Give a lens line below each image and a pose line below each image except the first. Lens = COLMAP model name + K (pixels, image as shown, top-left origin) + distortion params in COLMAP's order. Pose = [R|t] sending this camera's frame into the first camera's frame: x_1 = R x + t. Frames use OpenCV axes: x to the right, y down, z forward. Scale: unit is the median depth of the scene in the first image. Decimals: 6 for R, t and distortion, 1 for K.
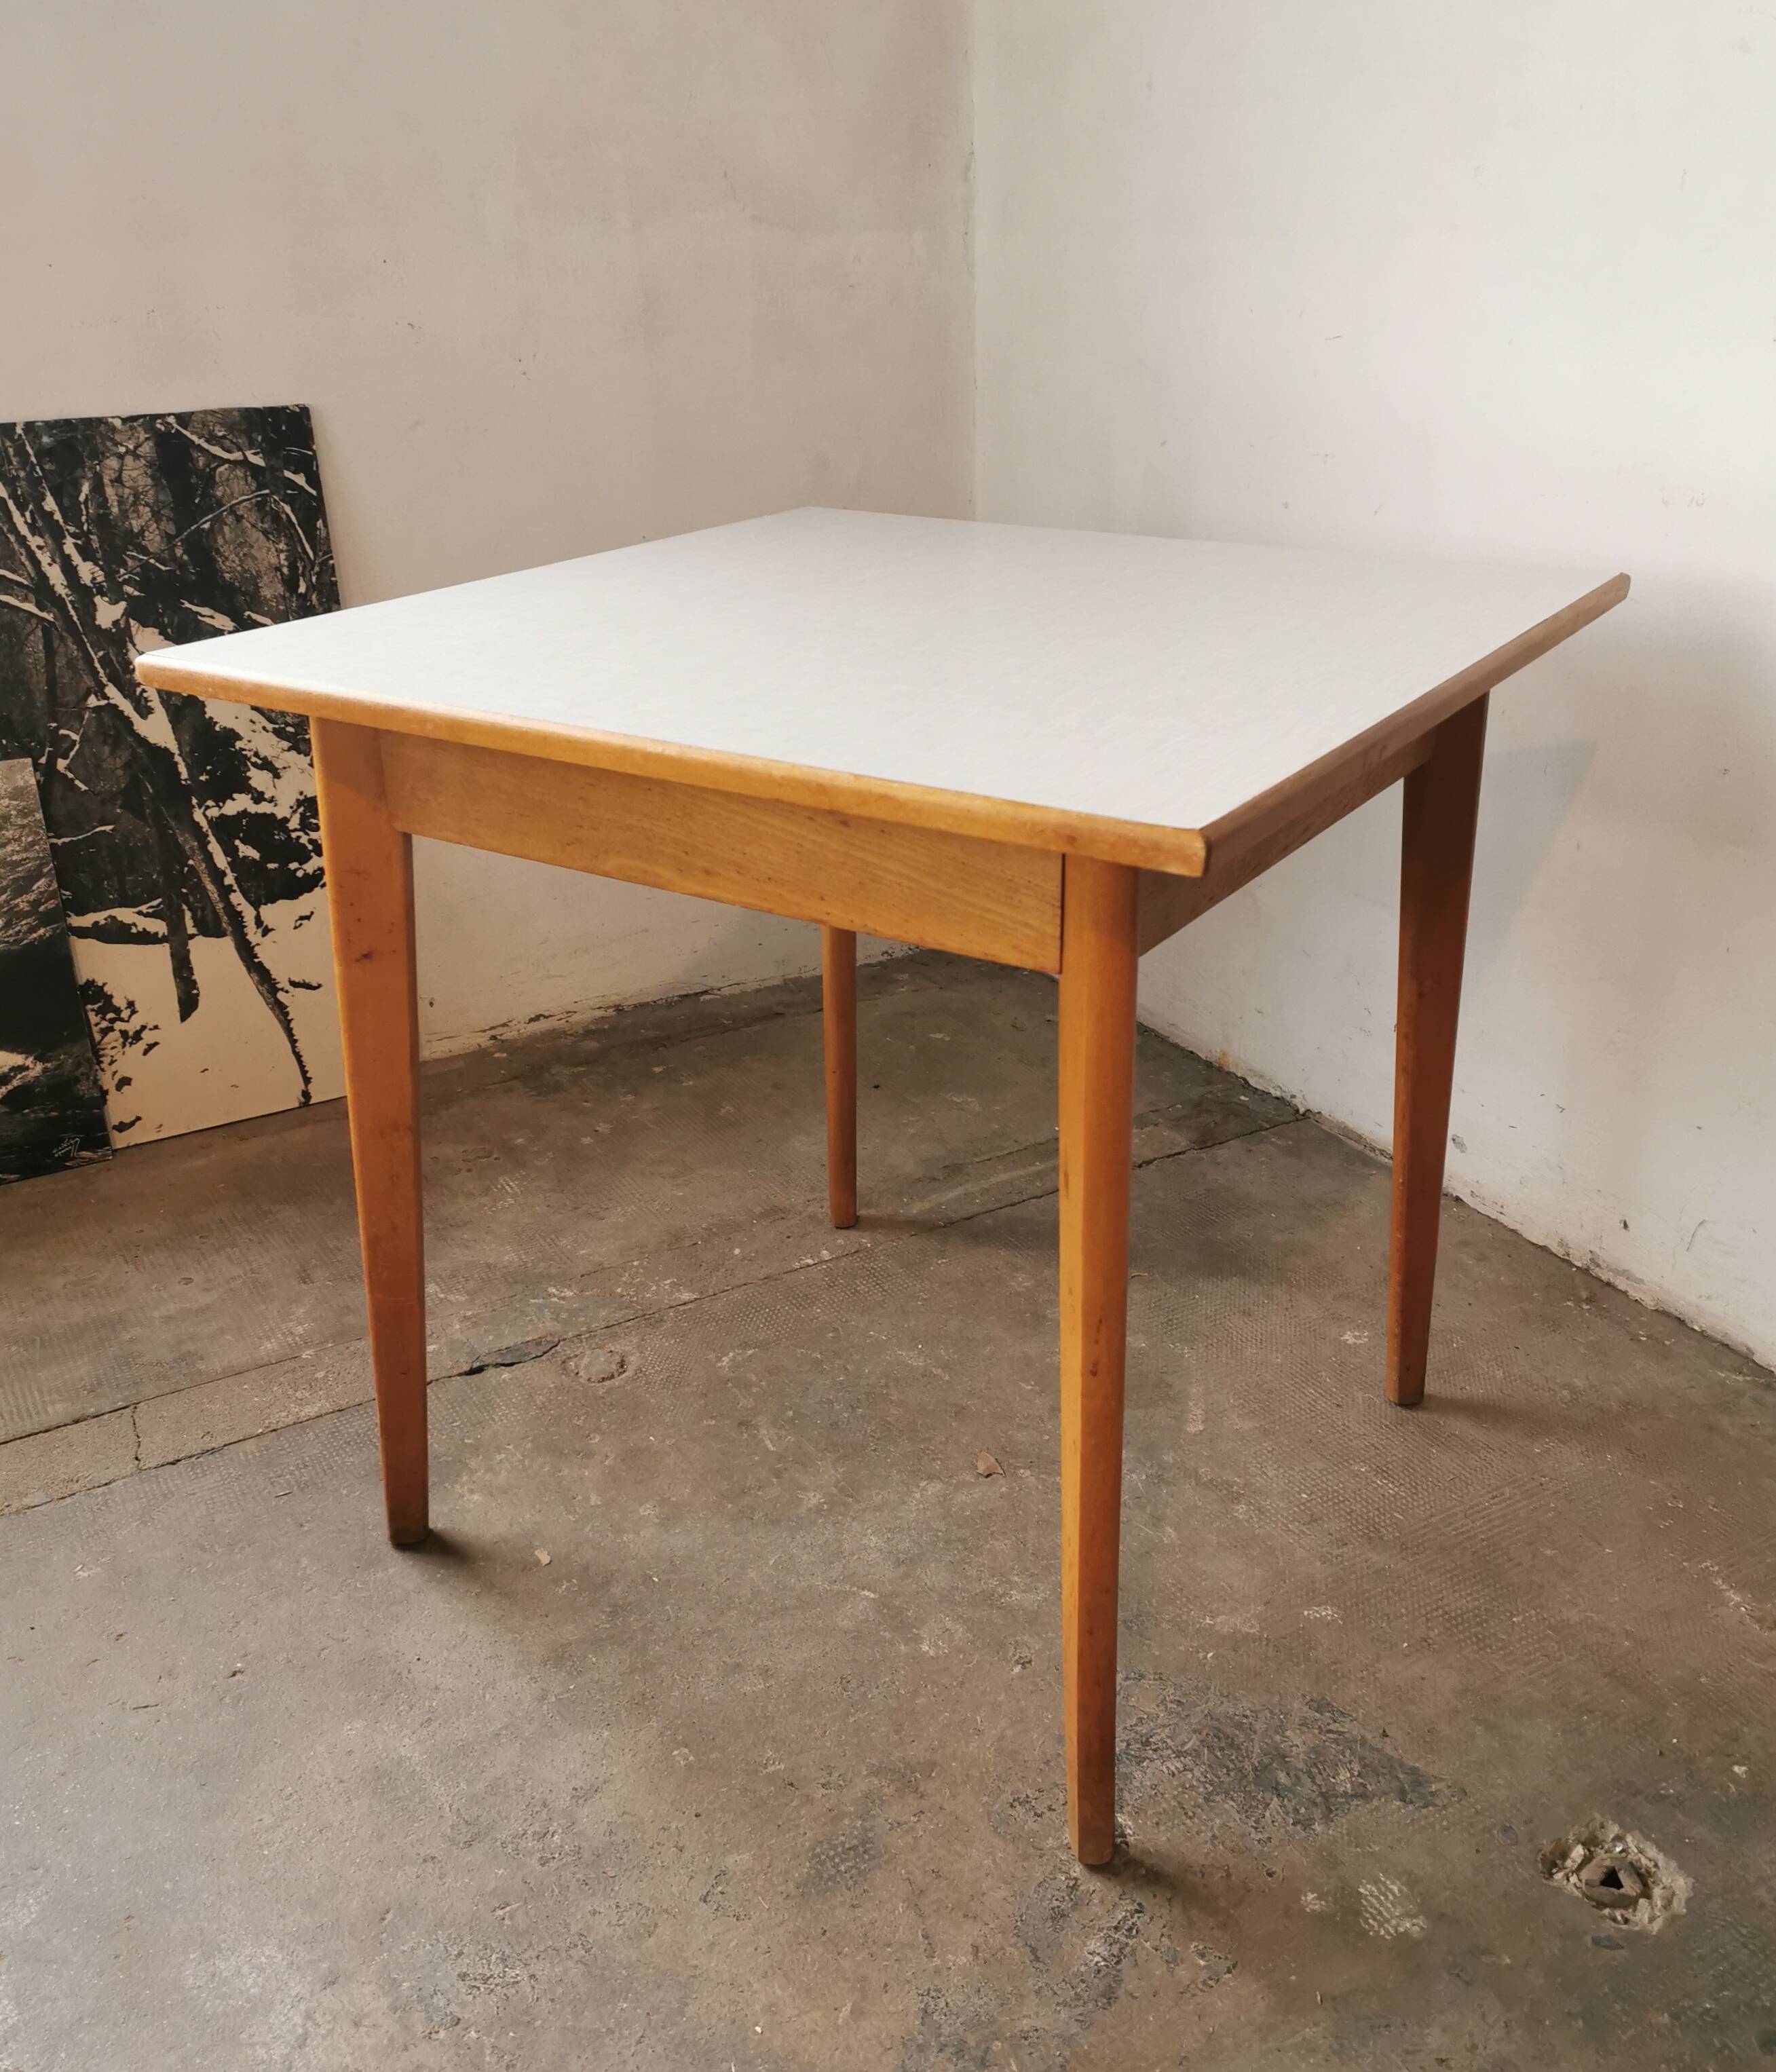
lens RADIAL K [[1919.9, 0, 859.7], [0, 1919.9, 1045.2], [0, 0, 1]] dist [0.035821, 0.000000]
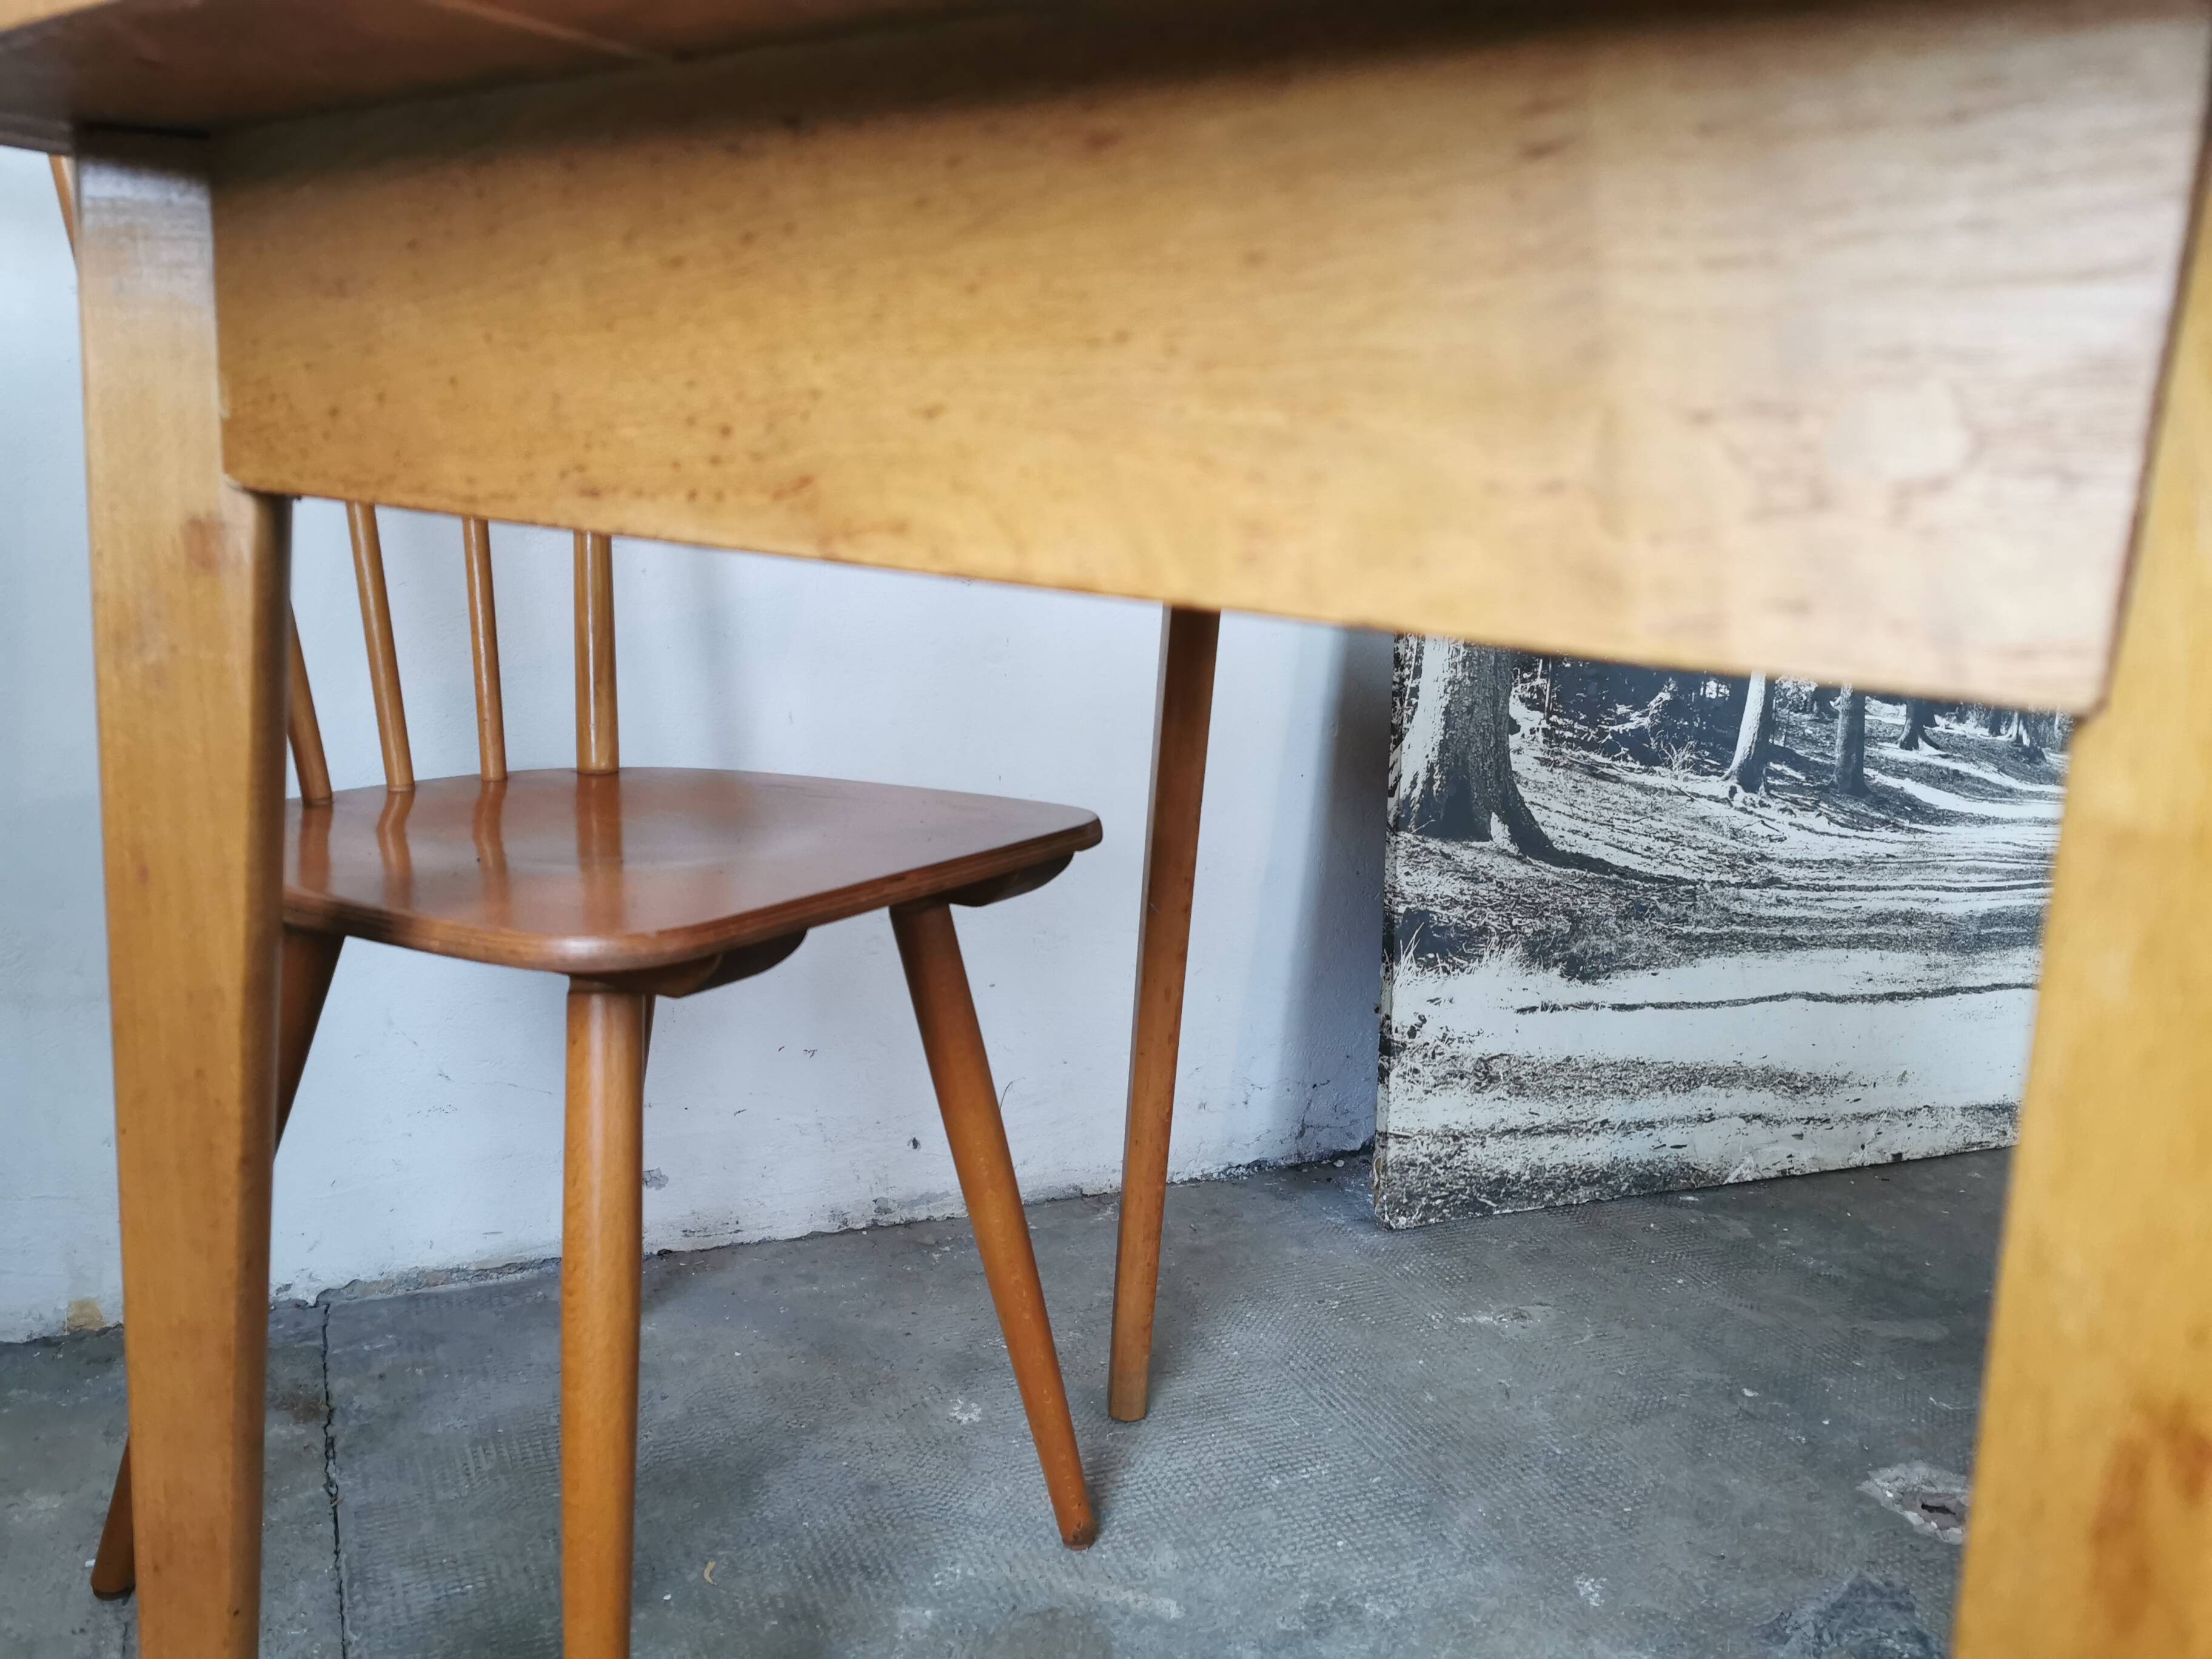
lens RADIAL K [[1711.0, 0, 1091.4], [0, 1711.0, 834.9], [0, 0, 1]] dist [0.069469, -0.110858]
pose [[0.079671, -0.196938, 0.977173, -0.292285], [0.343246, 0.925760, 0.158591, -0.119549], [-0.935860, 0.322776, 0.141355, 0.748415]]
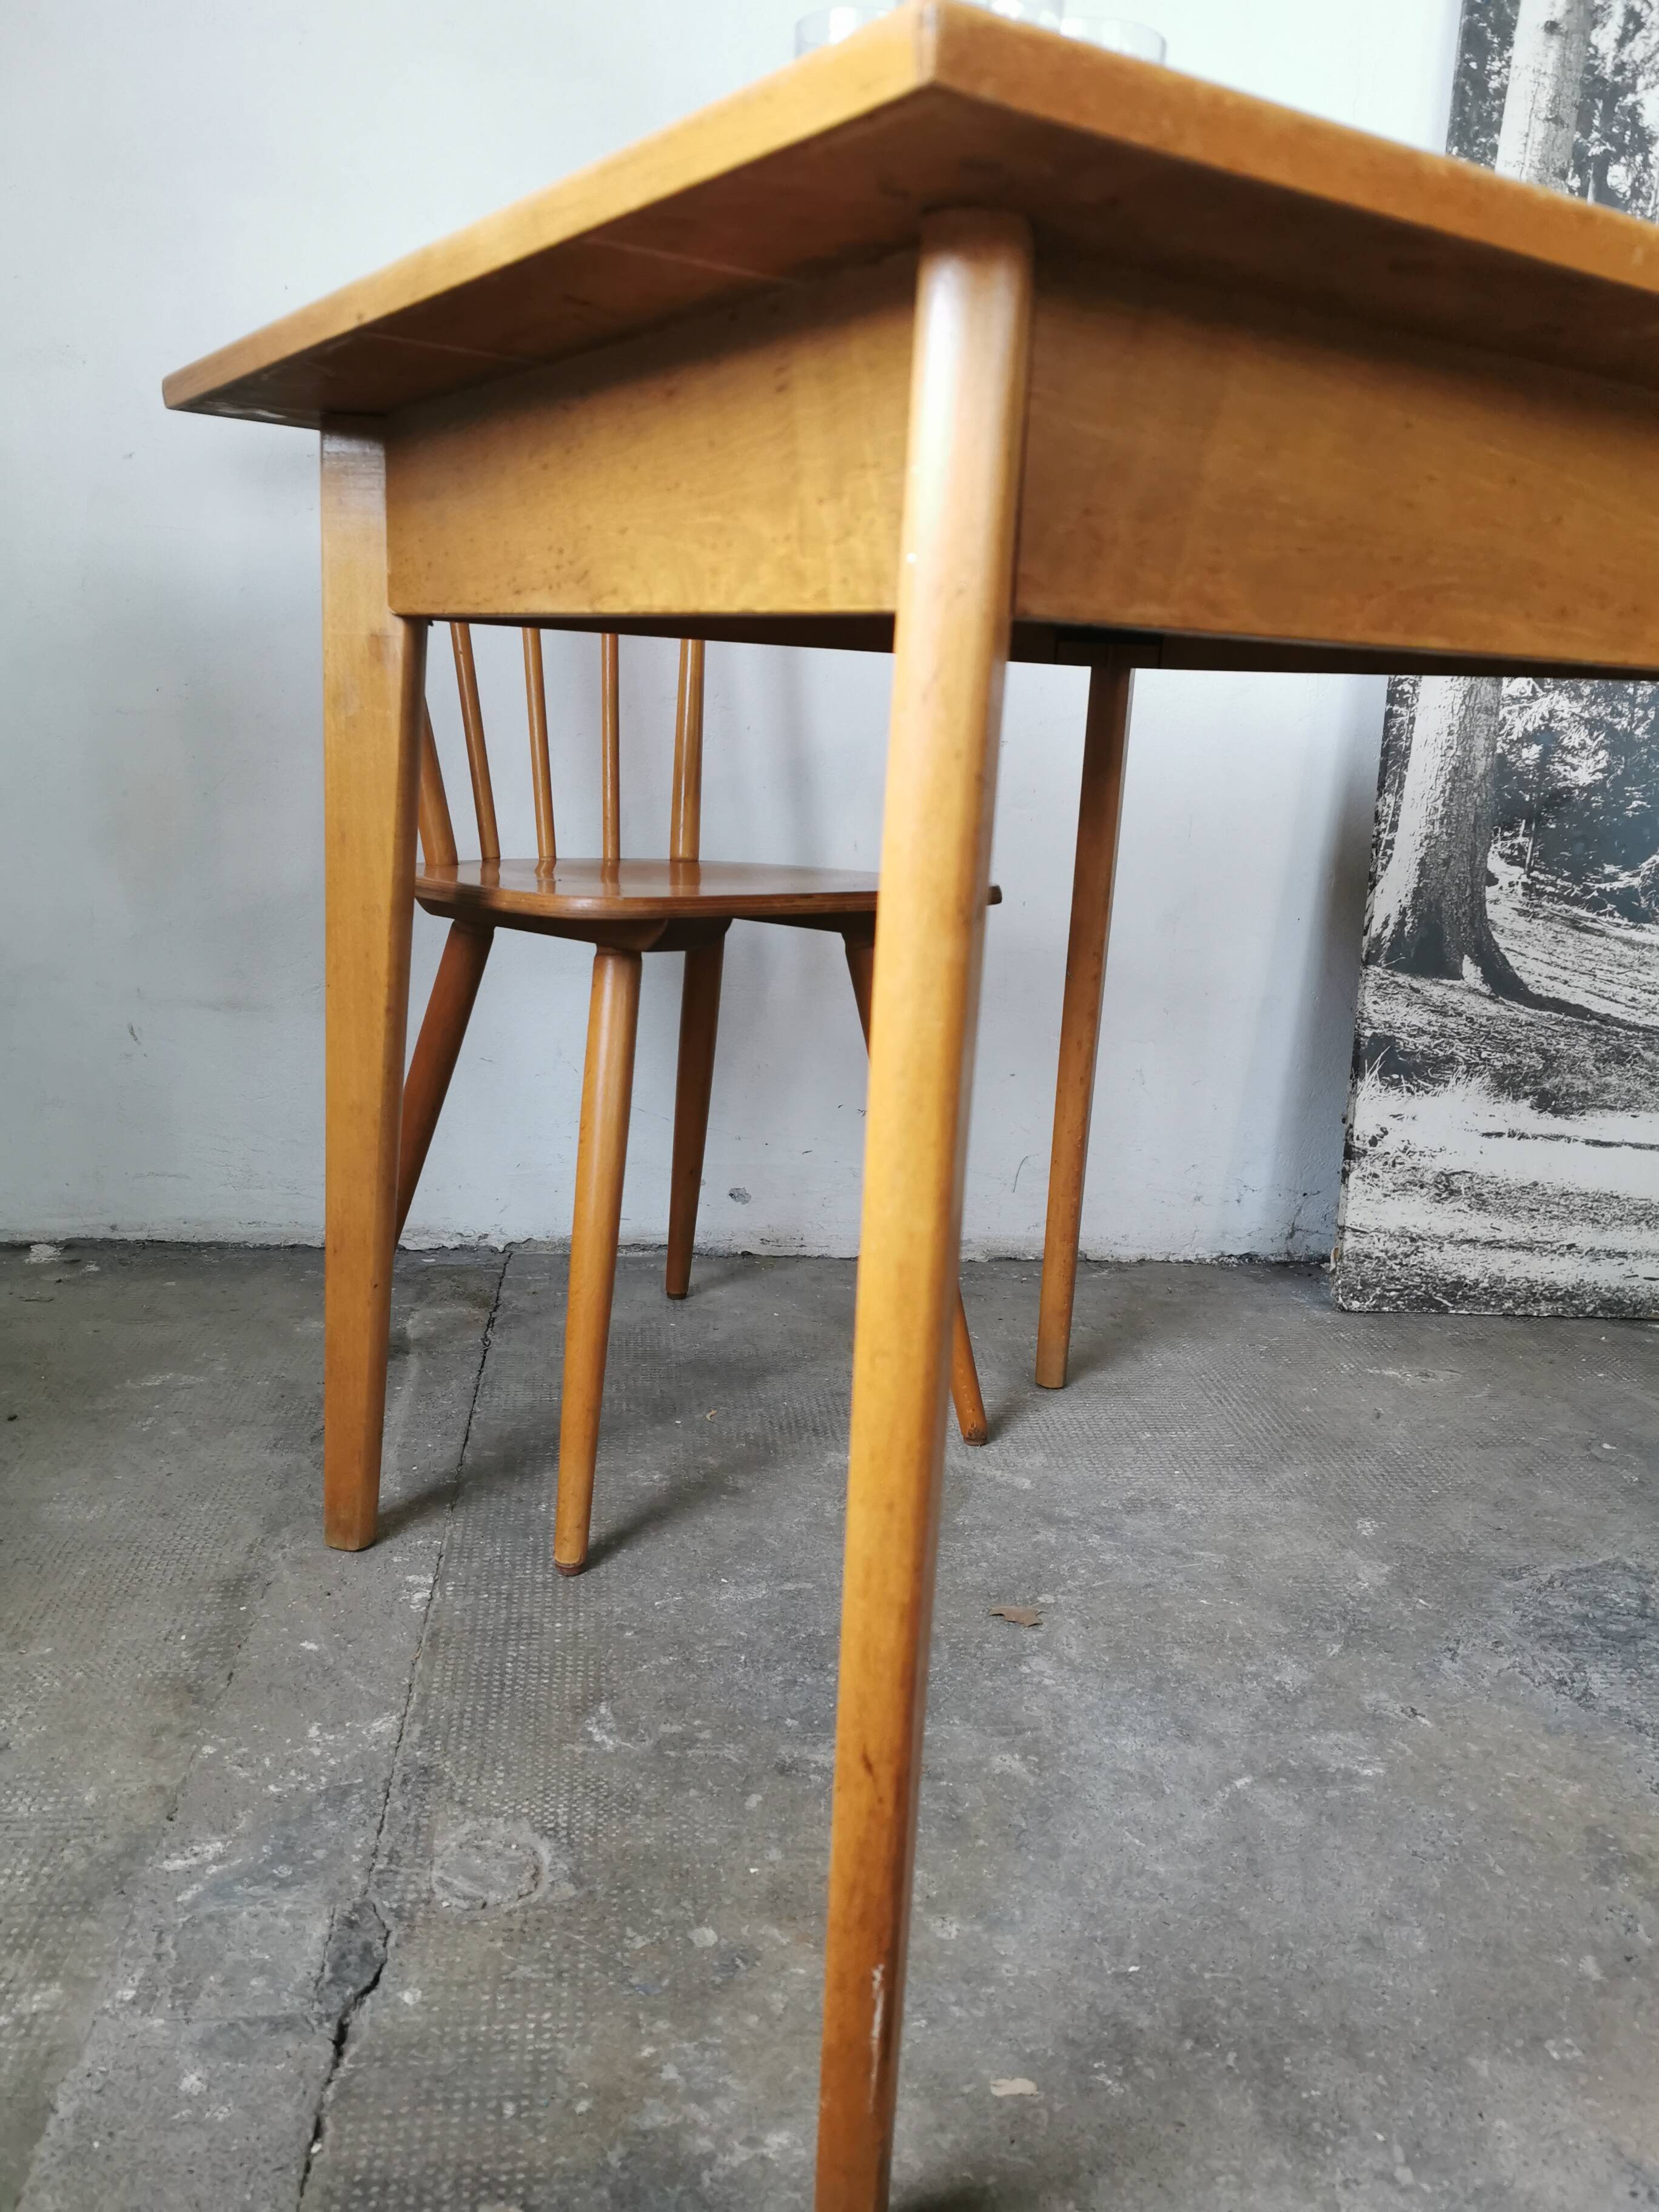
lens RADIAL K [[1711.0, 0, 832.9], [0, 1711.0, 1105.5], [0, 0, 1]] dist [0.069469, -0.110858]
pose [[0.393367, -0.188510, 0.899848, -0.447764], [0.314848, 0.947193, 0.060793, -0.029121], [-0.863790, 0.259401, 0.431946, 0.608626]]
